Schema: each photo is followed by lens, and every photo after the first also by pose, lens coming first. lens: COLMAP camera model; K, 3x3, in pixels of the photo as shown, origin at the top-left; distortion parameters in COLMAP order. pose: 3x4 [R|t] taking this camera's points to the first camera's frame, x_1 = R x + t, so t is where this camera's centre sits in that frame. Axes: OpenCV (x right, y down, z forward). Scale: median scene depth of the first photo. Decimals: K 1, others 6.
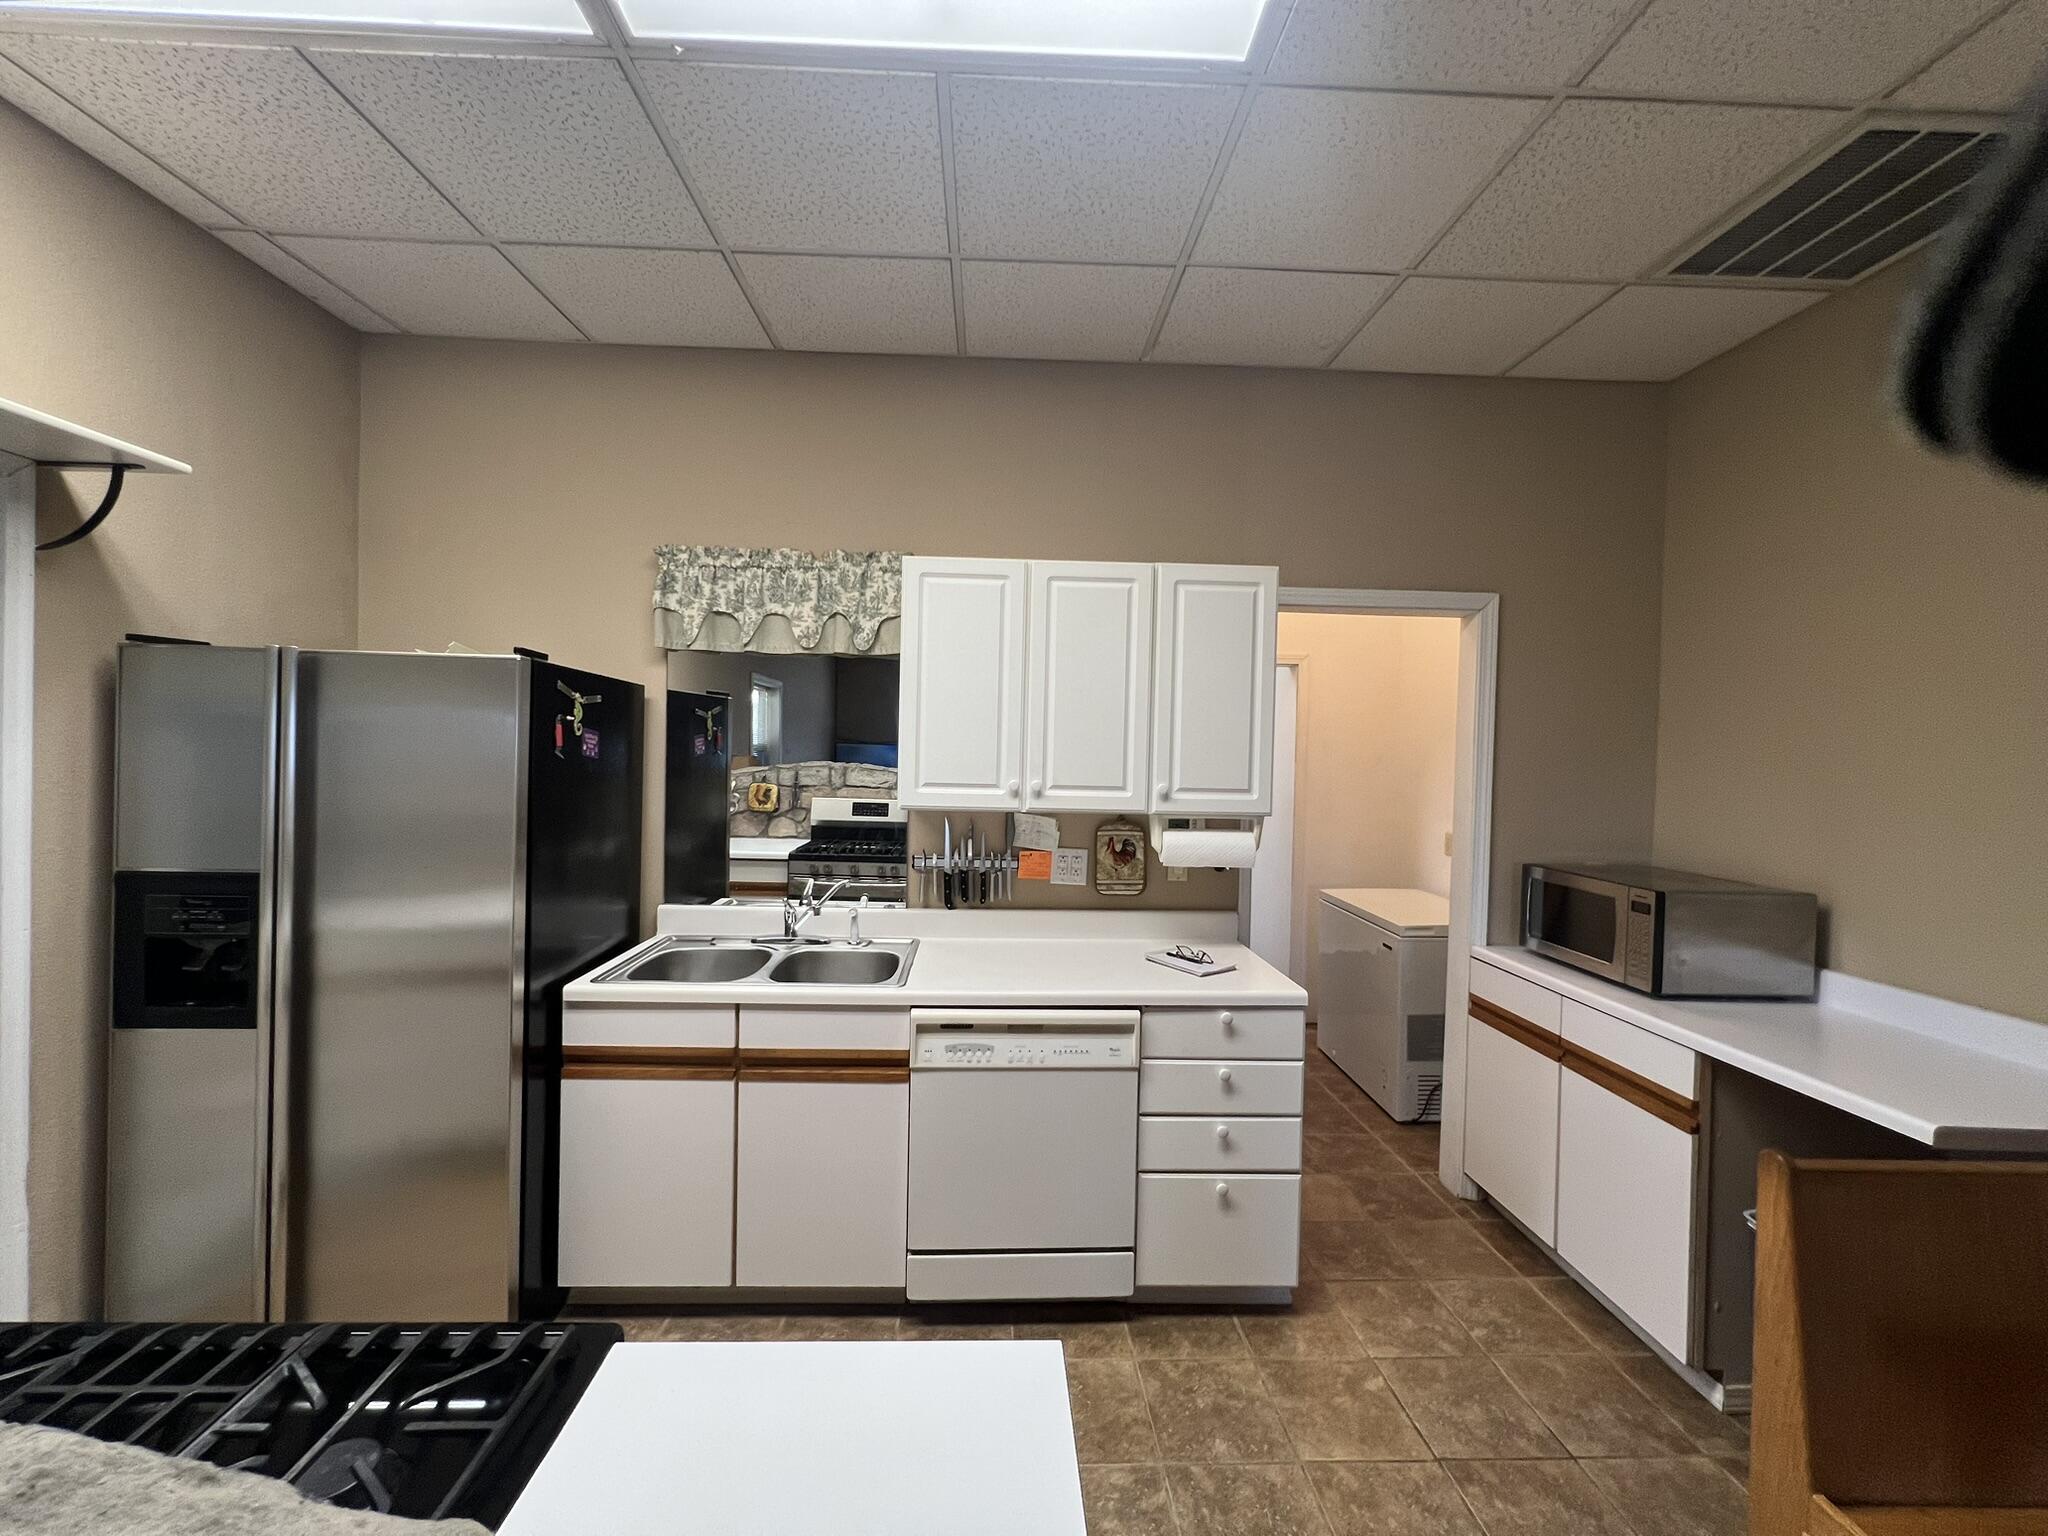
lens RADIAL K [[816.0, 0, 1024.0], [0, 816.0, 768.0], [0, 0, 1]] dist [0.028317, 0.000174]
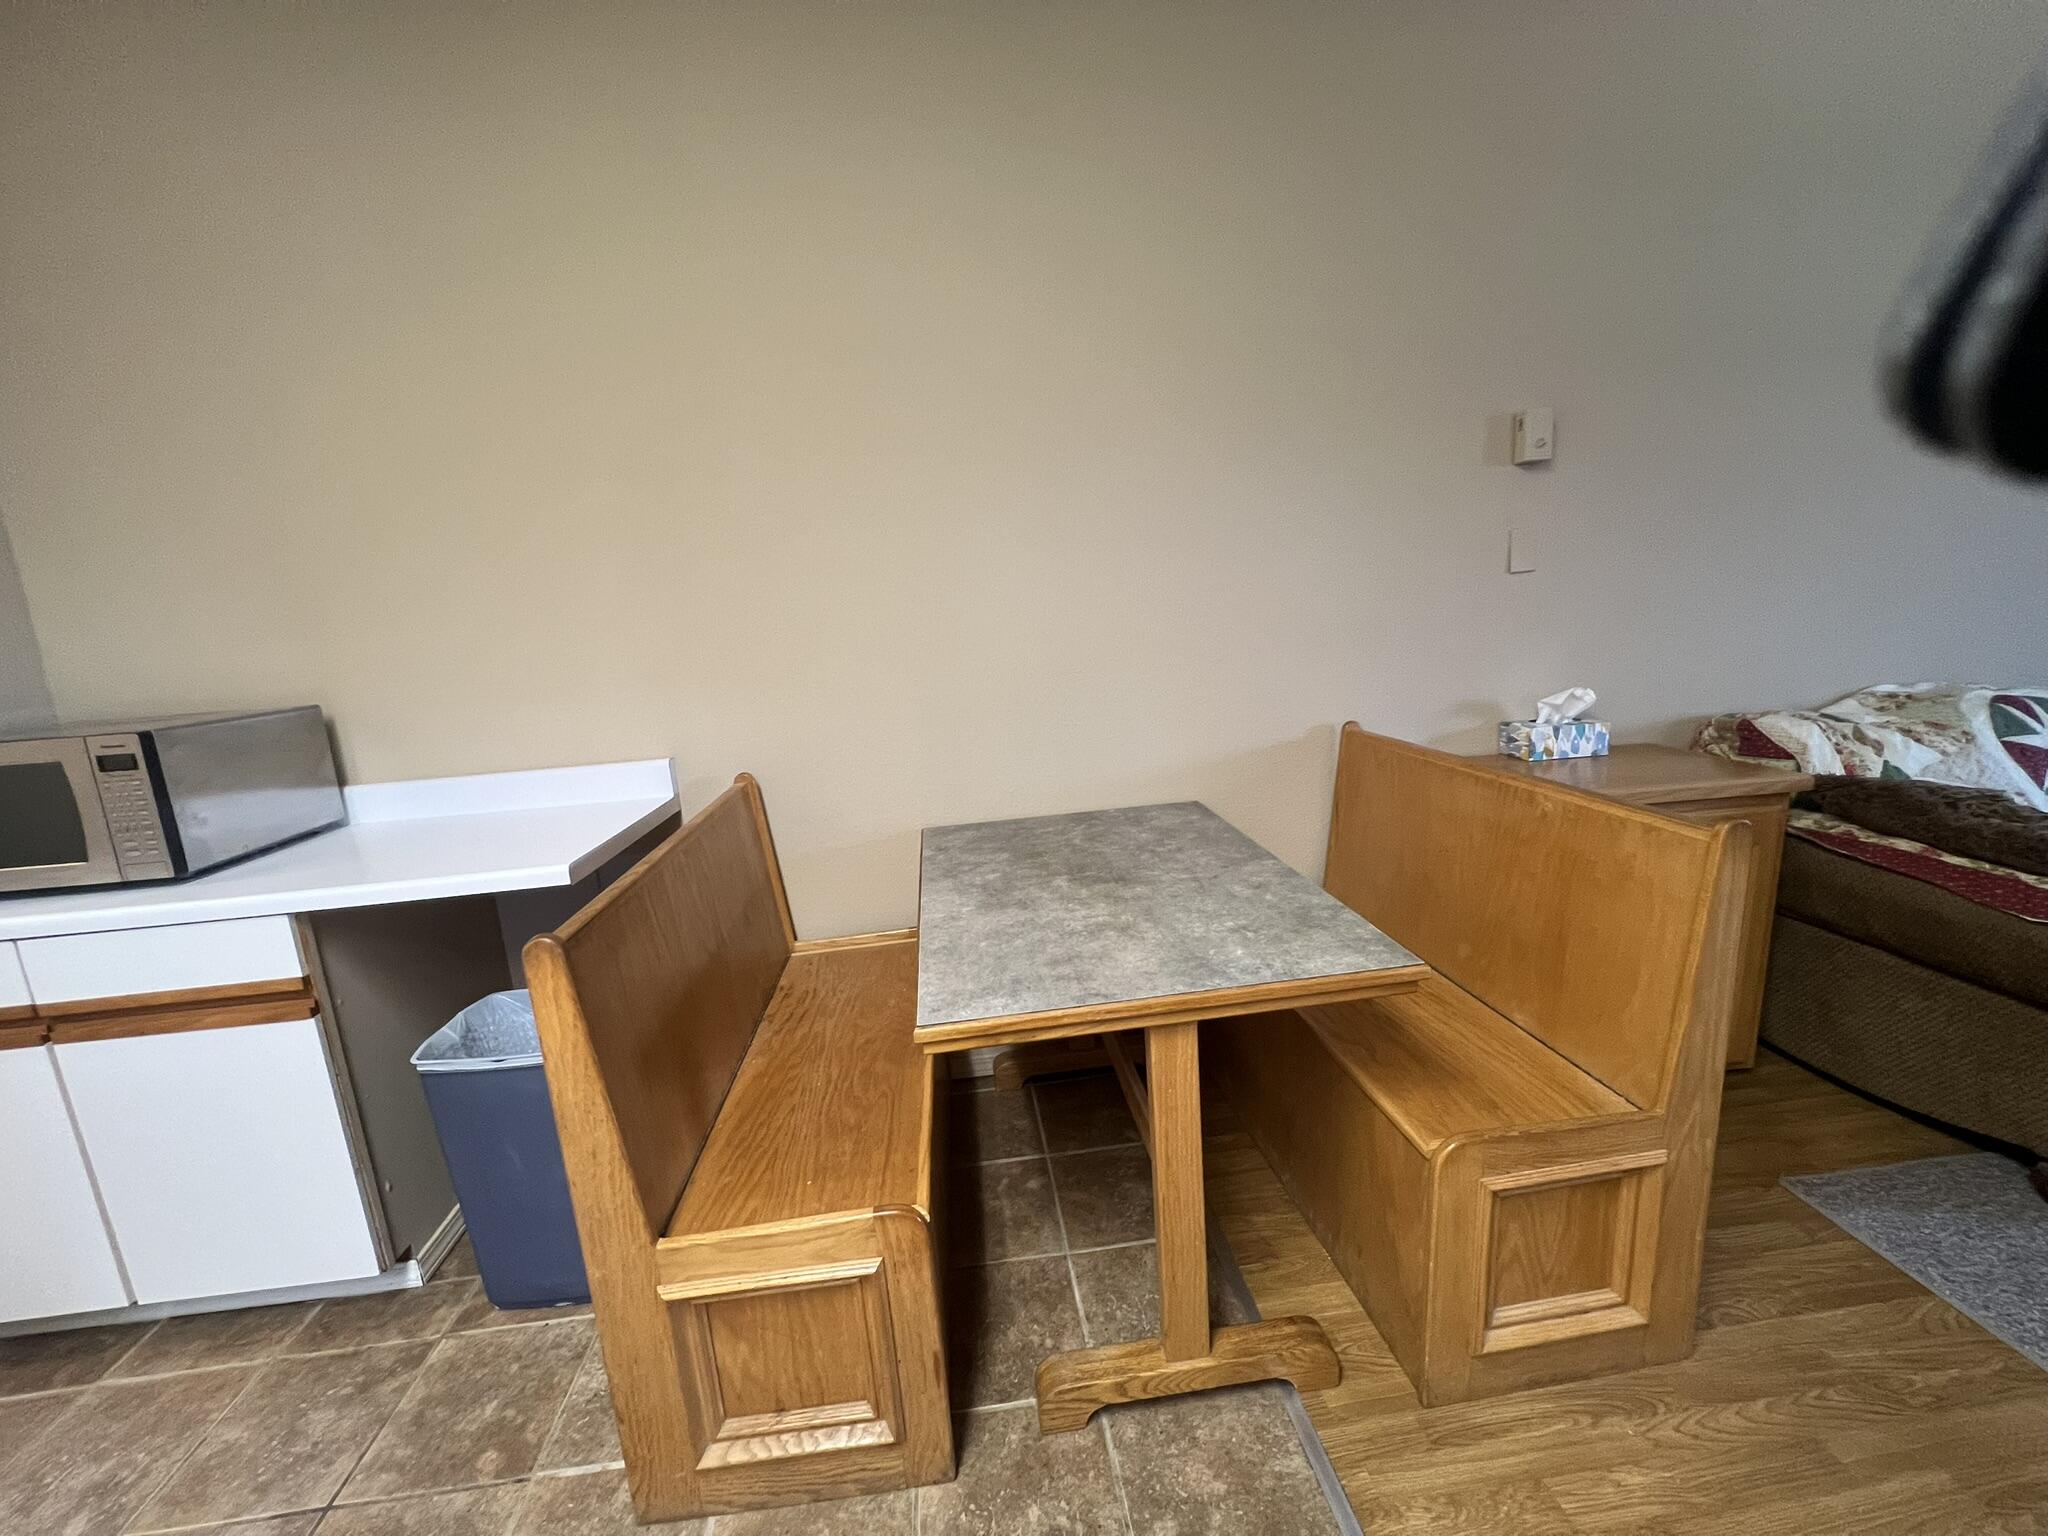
lens RADIAL K [[815.3, 0, 1024.0], [0, 815.3, 768.0], [0, 0, 1]] dist [-0.001716, 0.000101]
pose [[-0.057281, -0.209919, 0.976039, 0.072771], [0.076912, 0.973811, 0.213953, 0.098277], [-0.995391, 0.087325, -0.039636, 0.336209]]
